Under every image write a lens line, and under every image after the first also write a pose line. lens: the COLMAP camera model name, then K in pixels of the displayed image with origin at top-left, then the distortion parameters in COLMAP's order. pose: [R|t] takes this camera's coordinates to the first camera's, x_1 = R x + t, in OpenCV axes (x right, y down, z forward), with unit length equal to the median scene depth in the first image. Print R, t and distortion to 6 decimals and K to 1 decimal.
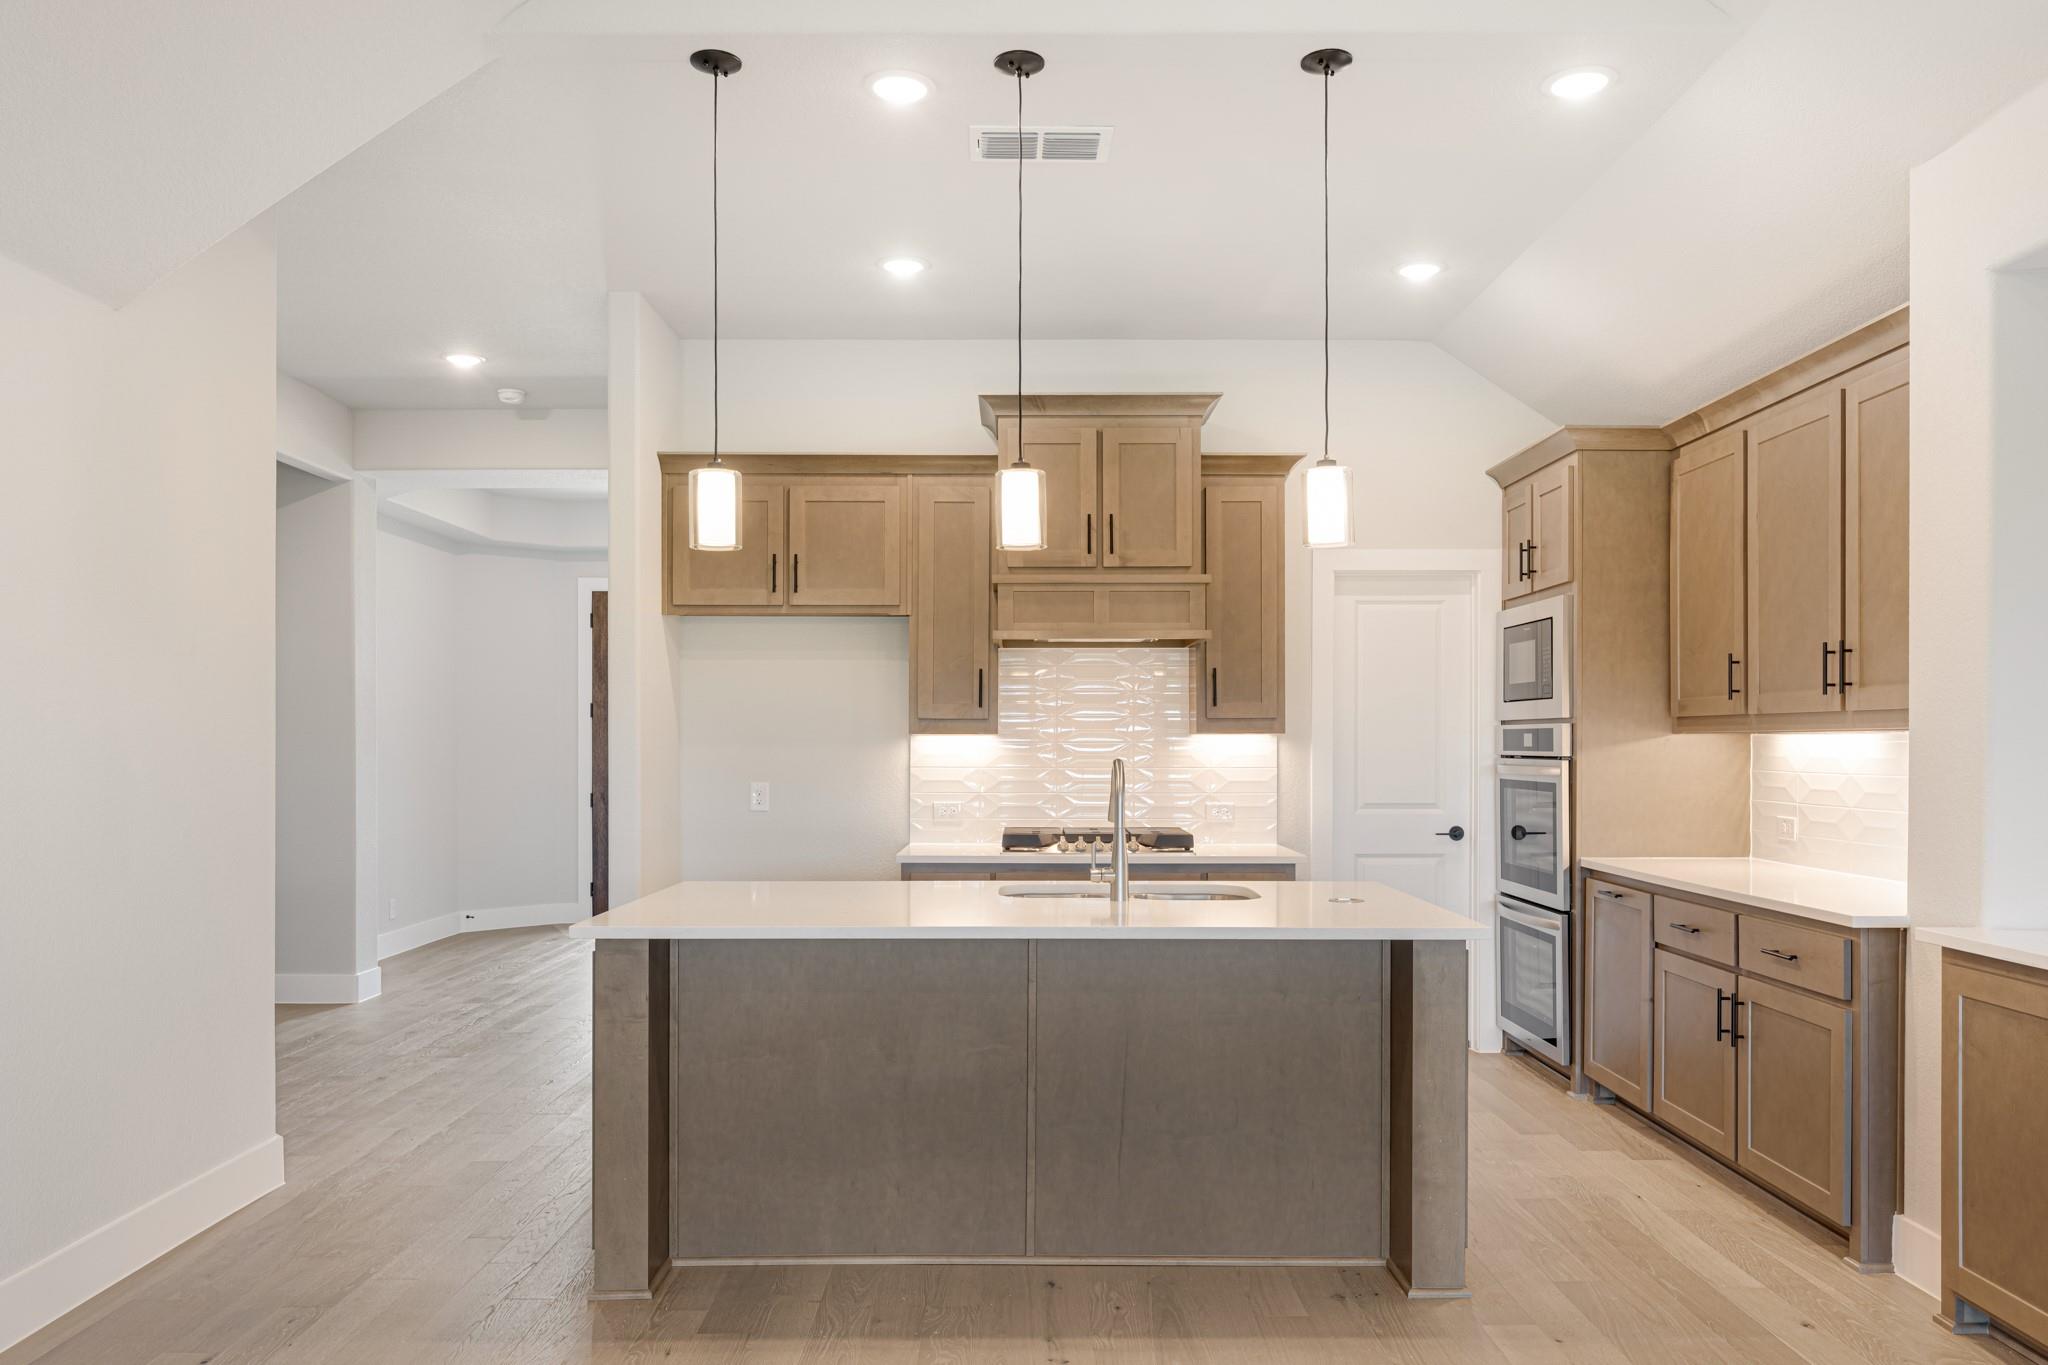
lens RADIAL K [[1472.3, 0, 1025.9], [0, 1472.3, 743.4], [0, 0, 1]] dist [0.000124, 0.000982]
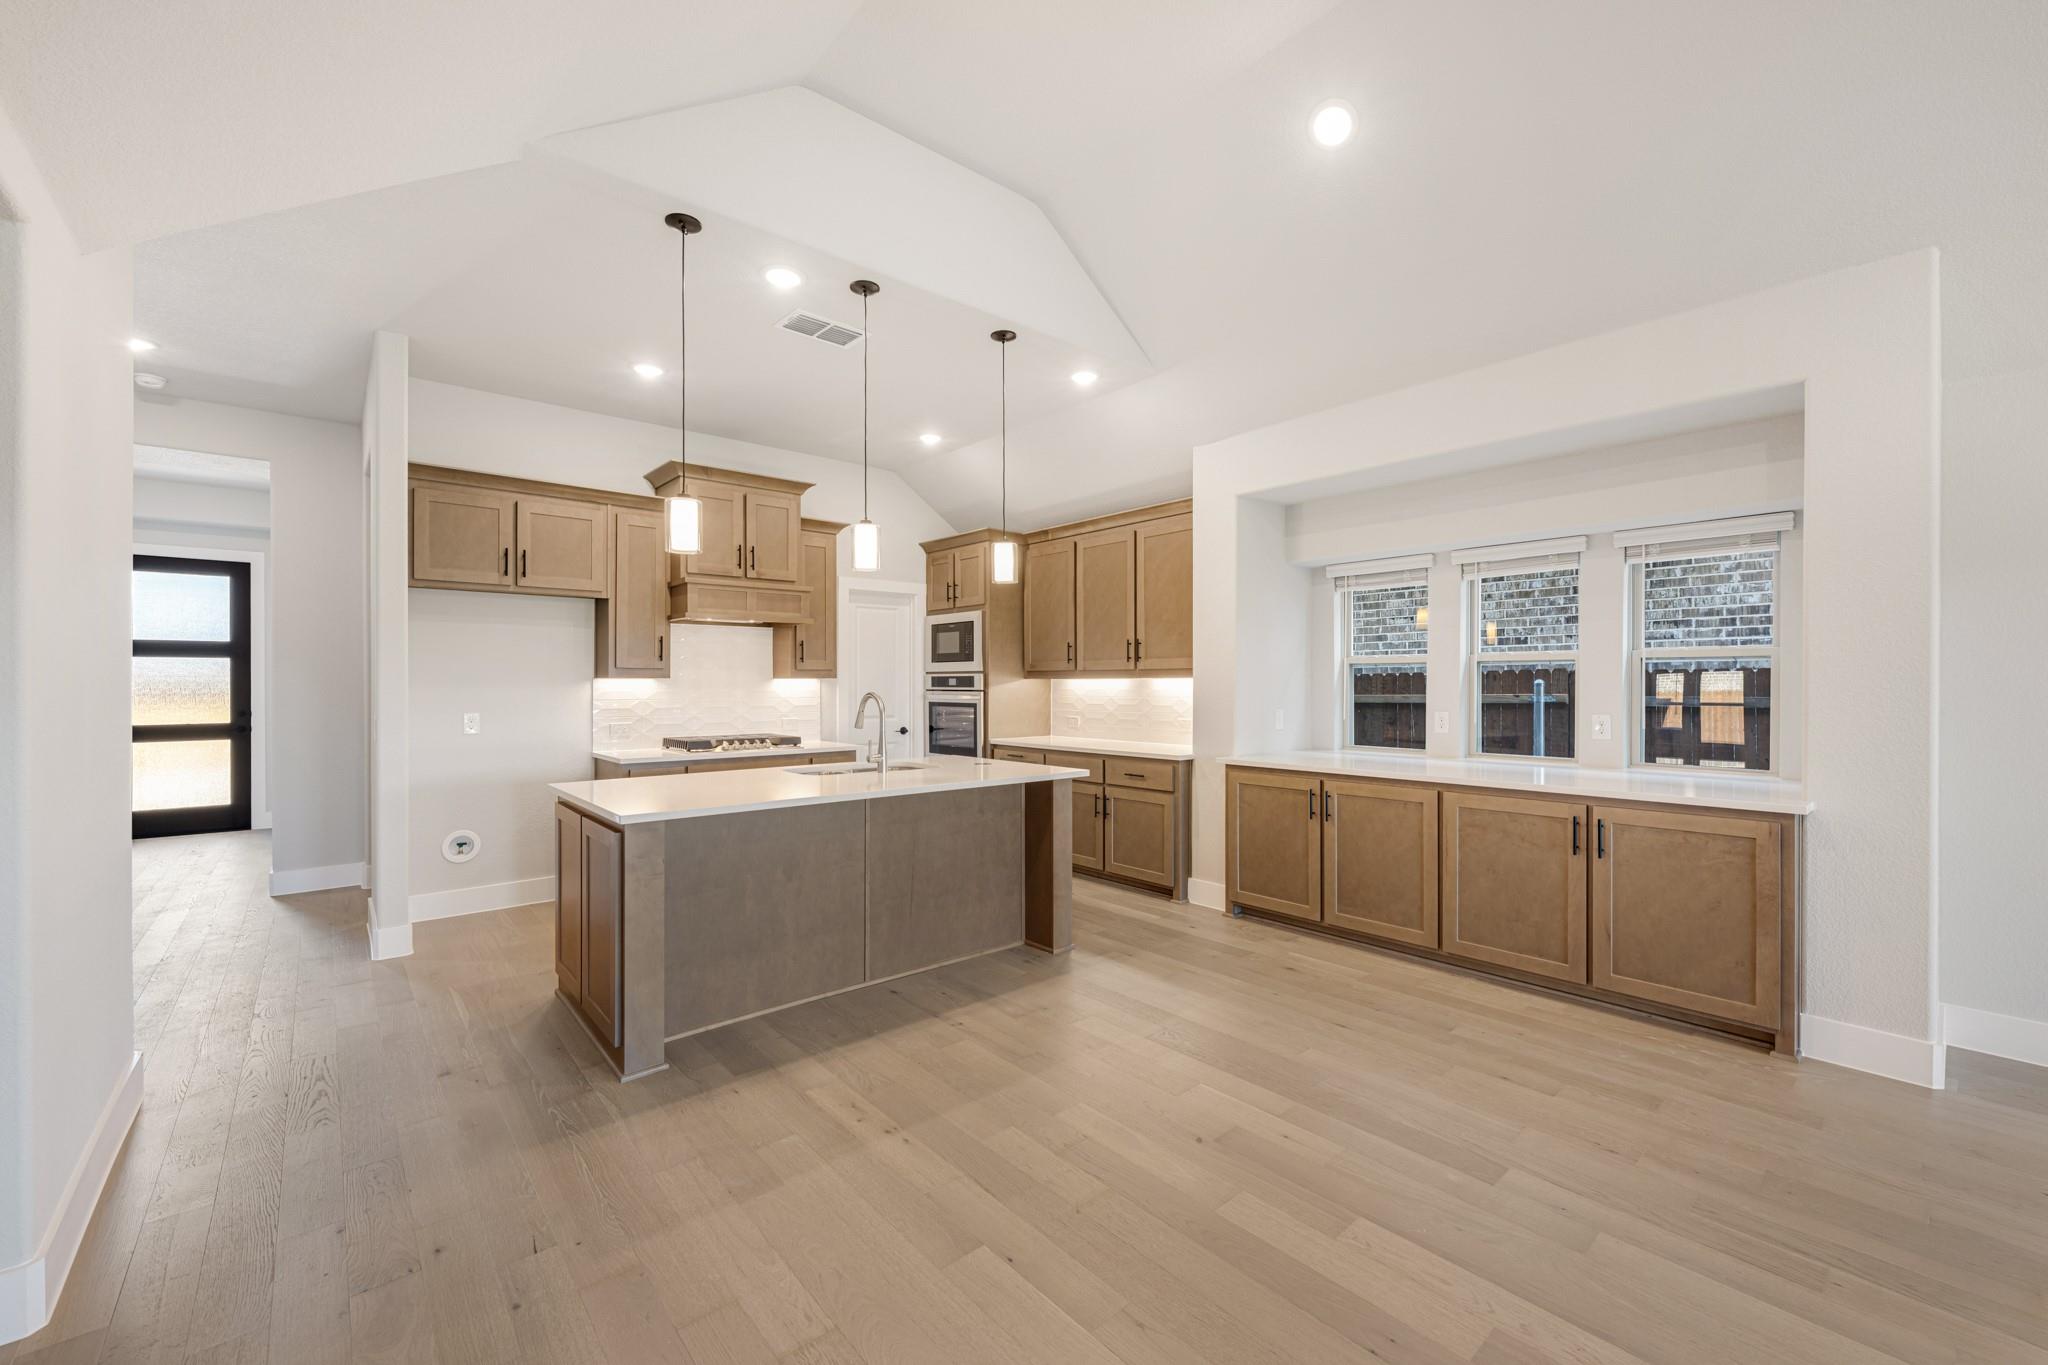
lens RADIAL K [[822.4, 0, 1018.8], [0, 822.4, 685.4], [0, 0, 1]] dist [-0.001172, 0.000150]
pose [[0.760485, -0.003499, 0.649346, -0.335603], [0.001901, 0.999993, 0.003163, -0.000866], [-0.649352, -0.001171, 0.760487, 0.105002]]
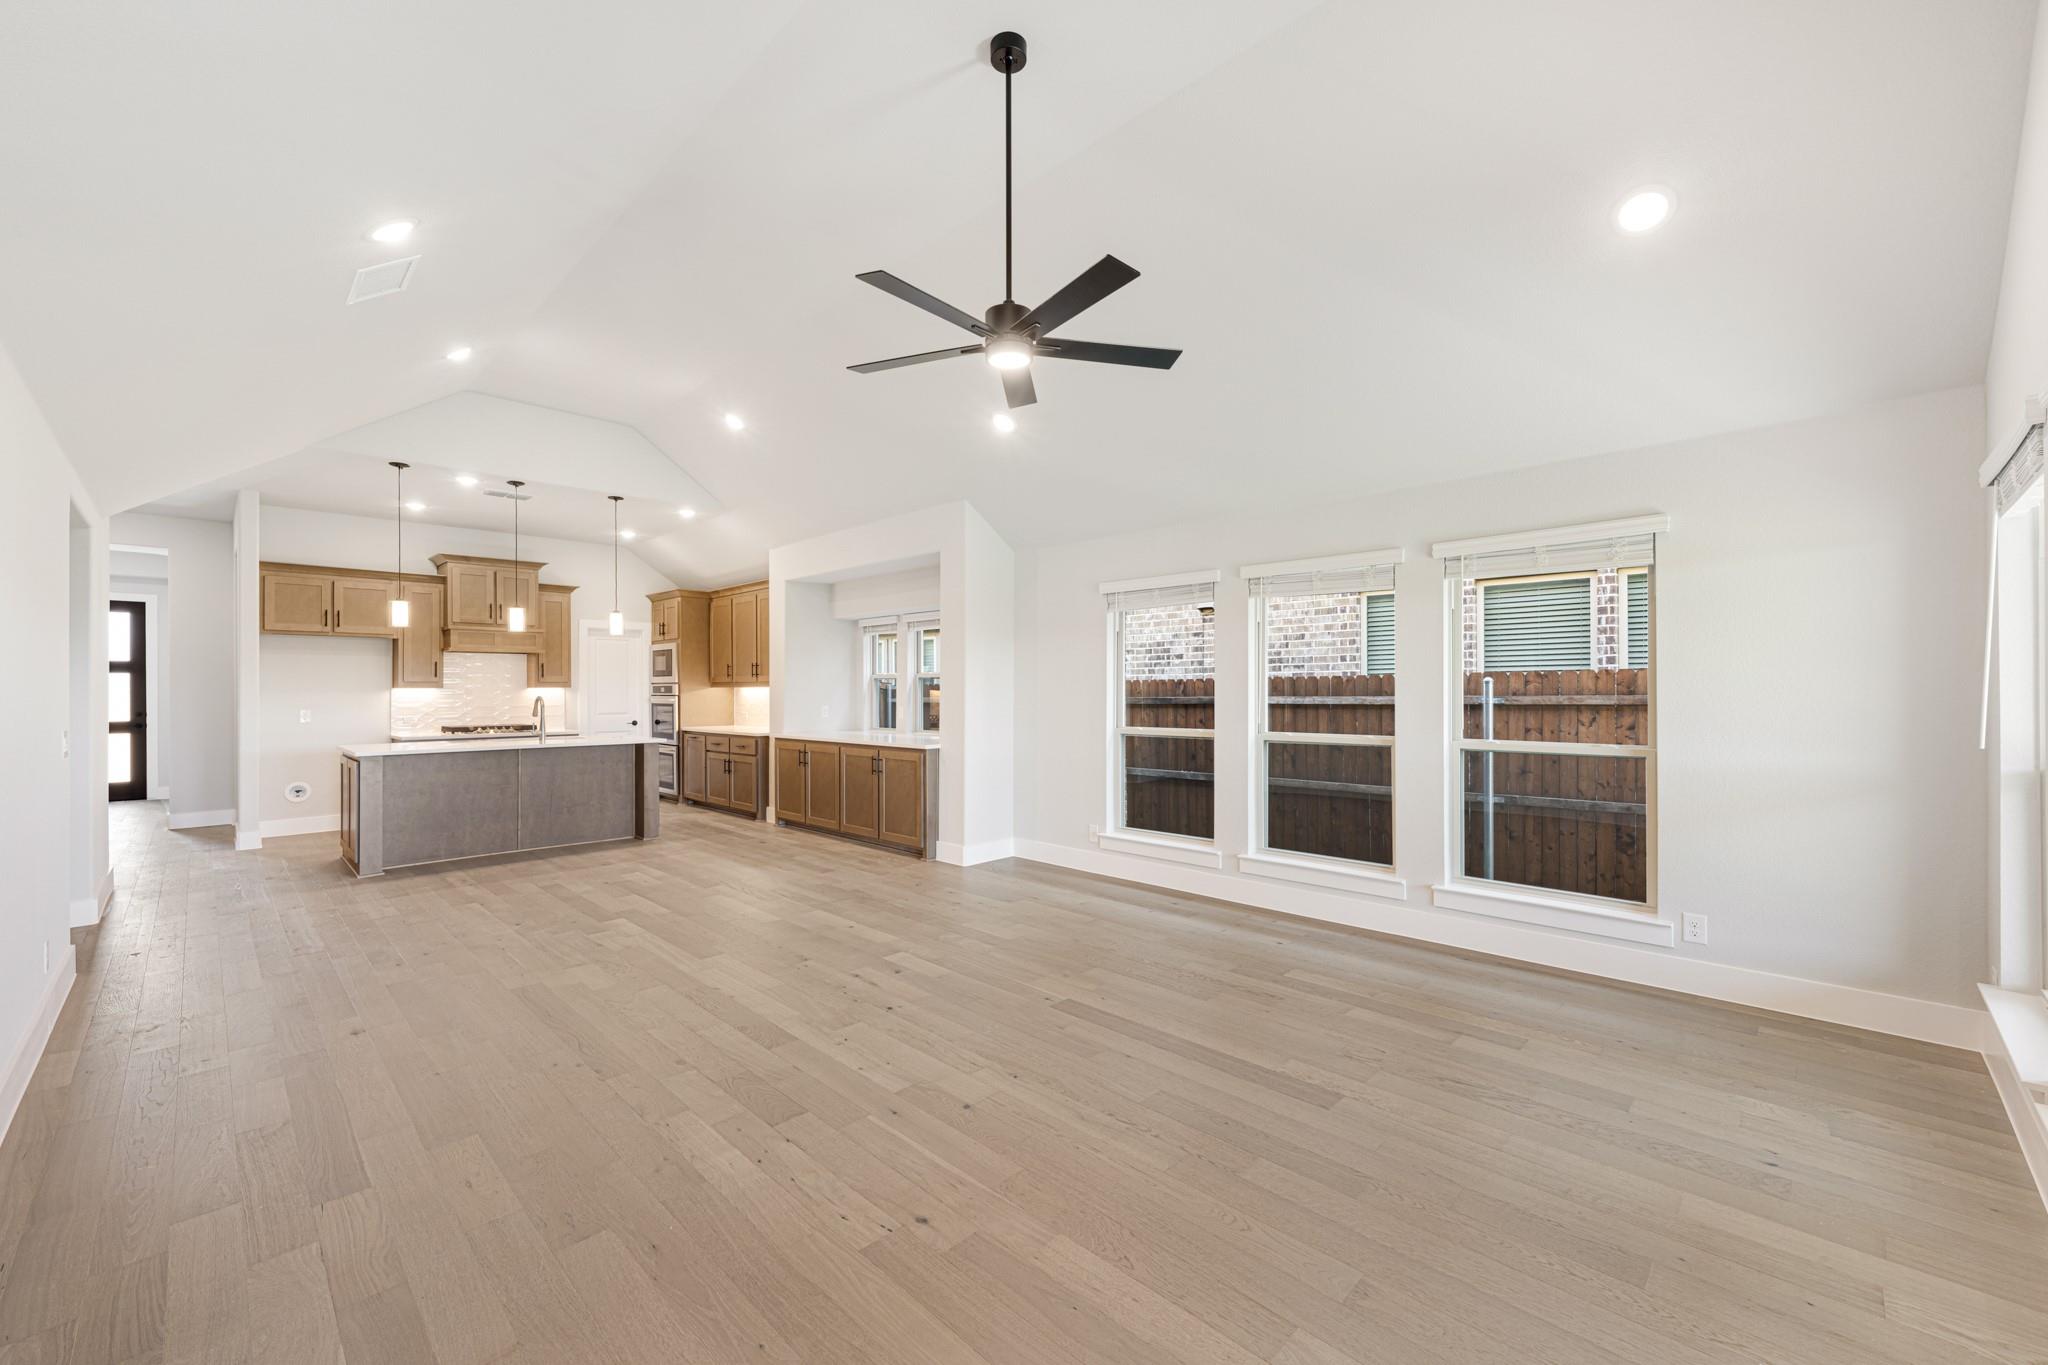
lens RADIAL K [[822.4, 0, 1033.4], [0, 822.4, 687.9], [0, 0, 1]] dist [-0.001172, 0.000150]
pose [[0.700213, -0.001930, 0.713931, -0.342300], [0.004218, 0.999990, -0.001434, -0.000095], [-0.713921, 0.004015, 0.700215, -0.744090]]
